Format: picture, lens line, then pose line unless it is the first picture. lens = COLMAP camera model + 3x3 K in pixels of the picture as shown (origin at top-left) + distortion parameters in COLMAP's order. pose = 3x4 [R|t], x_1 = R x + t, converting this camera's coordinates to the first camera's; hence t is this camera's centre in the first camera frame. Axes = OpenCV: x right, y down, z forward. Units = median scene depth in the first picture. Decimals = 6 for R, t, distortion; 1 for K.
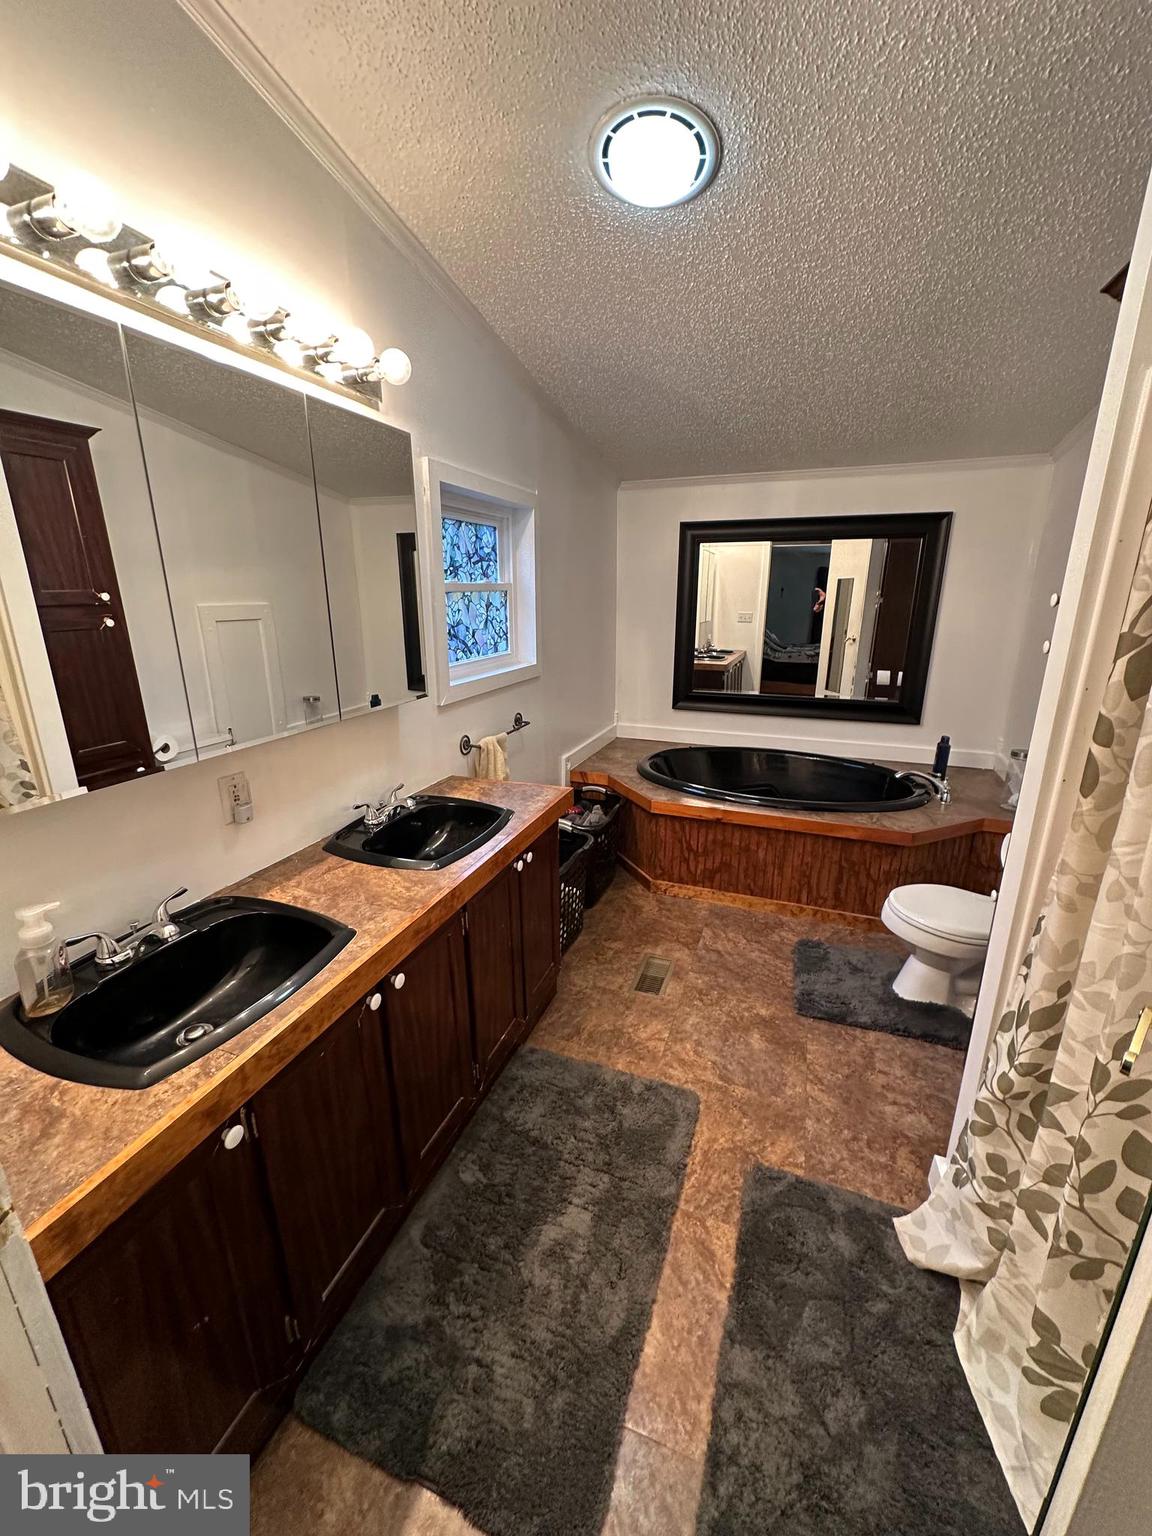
lens RADIAL K [[613.7, 0, 578.7], [0, 613.7, 771.5], [0, 0, 1]] dist [-0.004912, 0.000902]
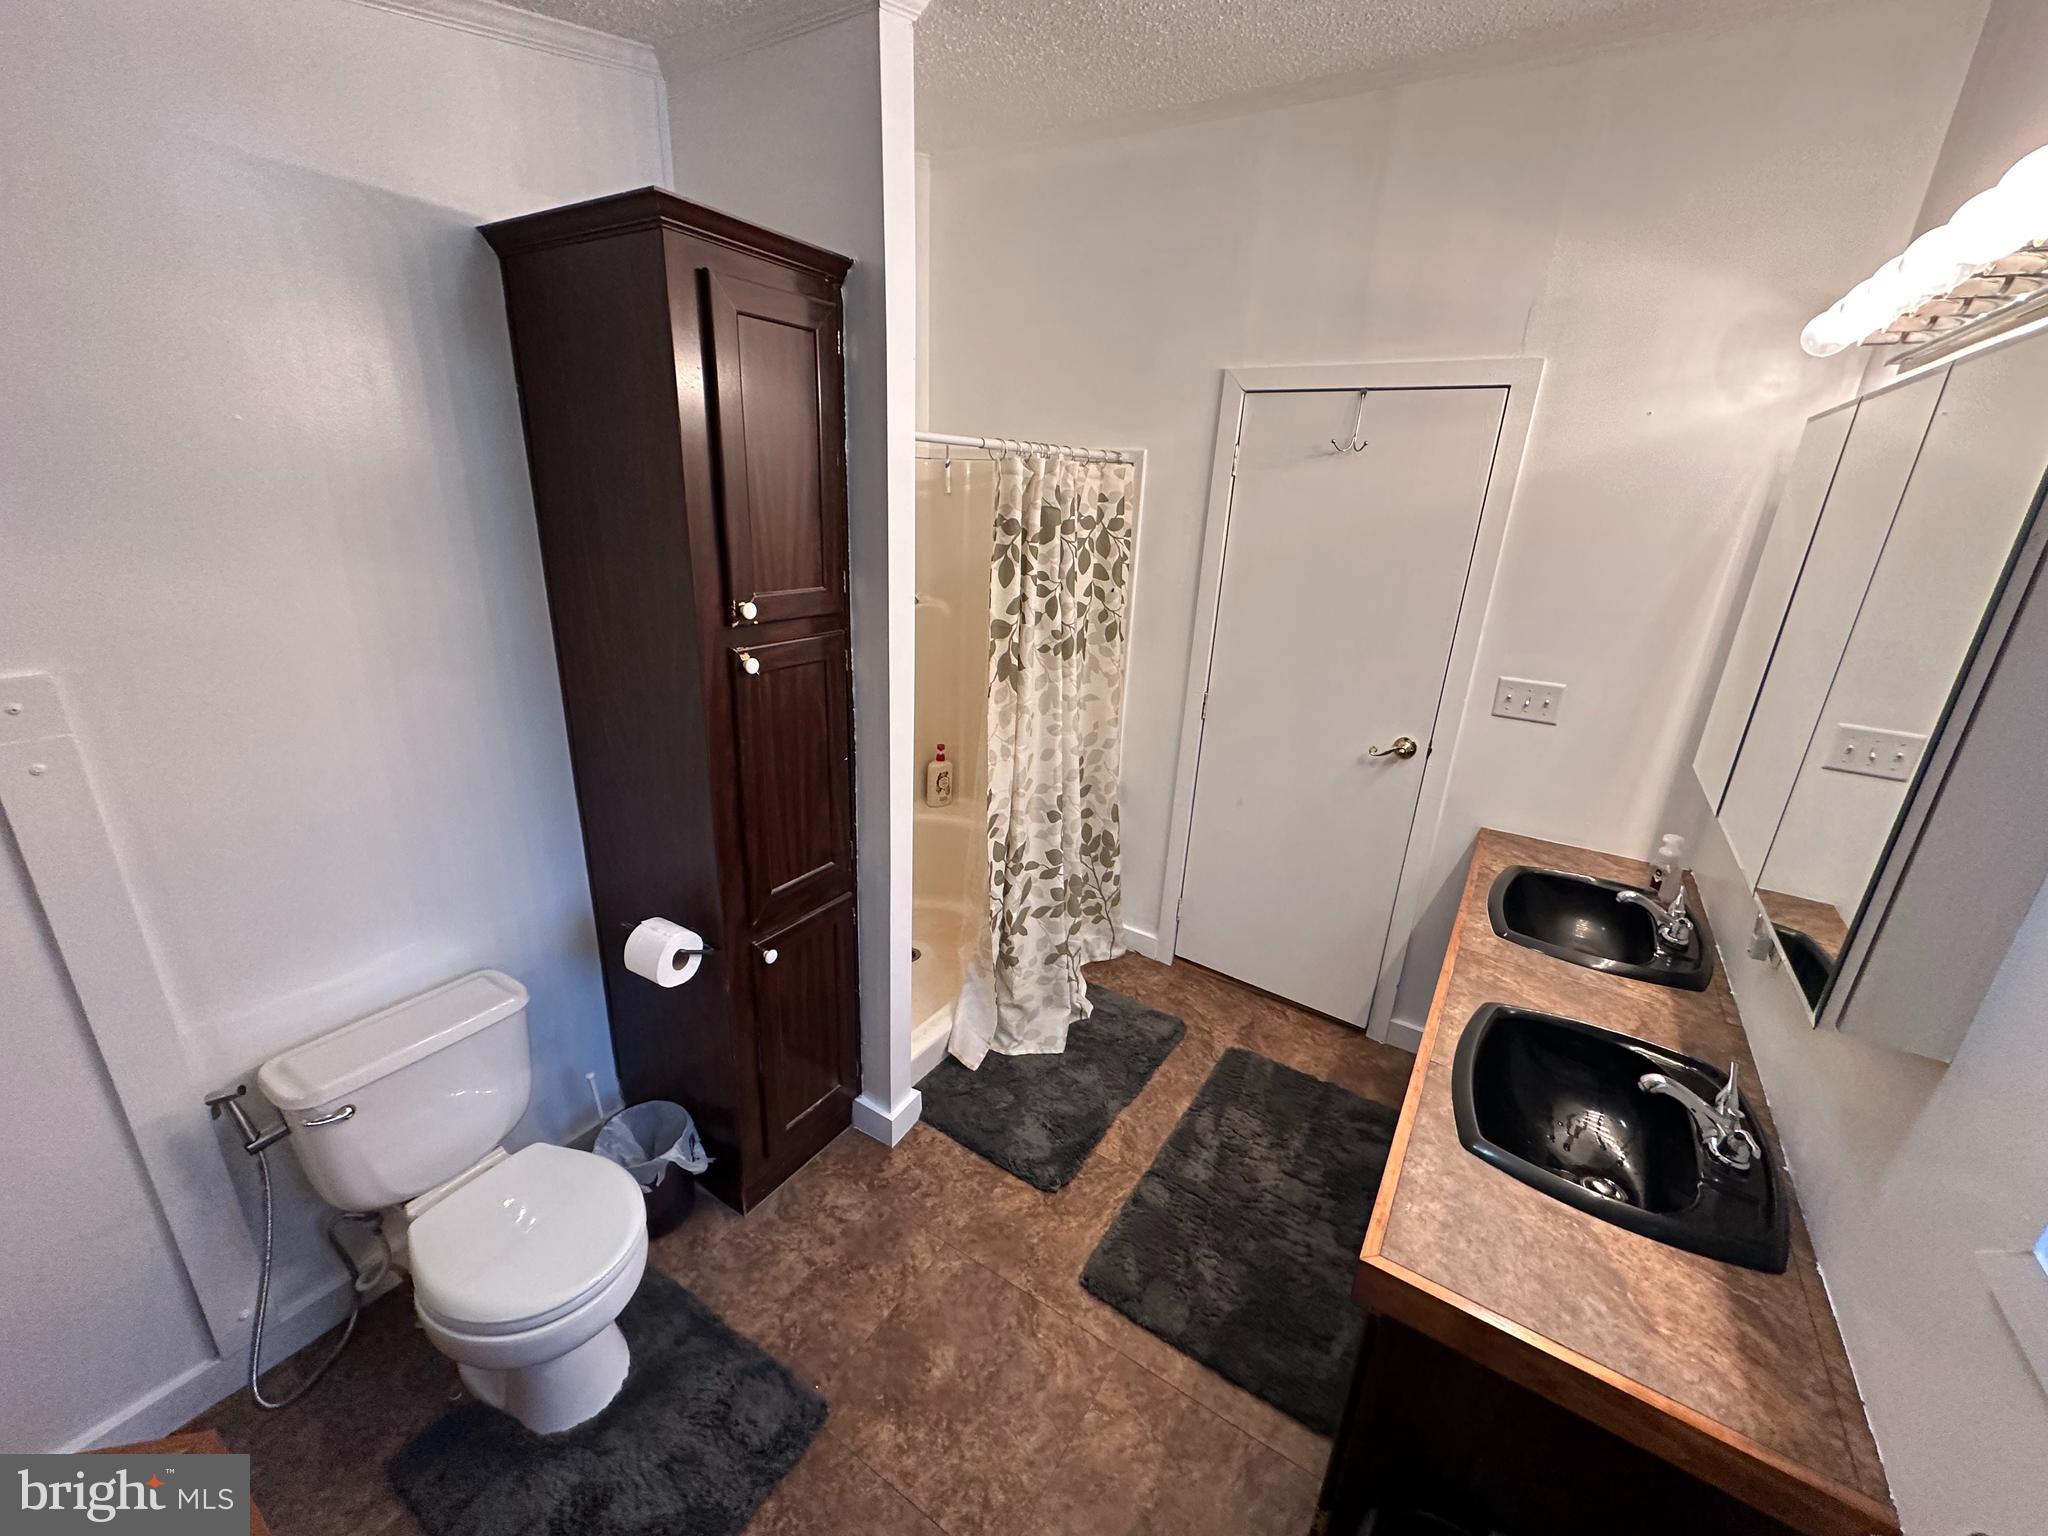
lens RADIAL K [[818.3, 0, 1021.0], [0, 818.3, 769.0], [0, 0, 1]] dist [-0.004912, 0.000902]
pose [[-0.975606, -0.110380, 0.189761, 0.161383], [0.019366, 0.817759, 0.575235, -0.615400], [-0.218673, 0.564878, -0.795673, 1.615316]]
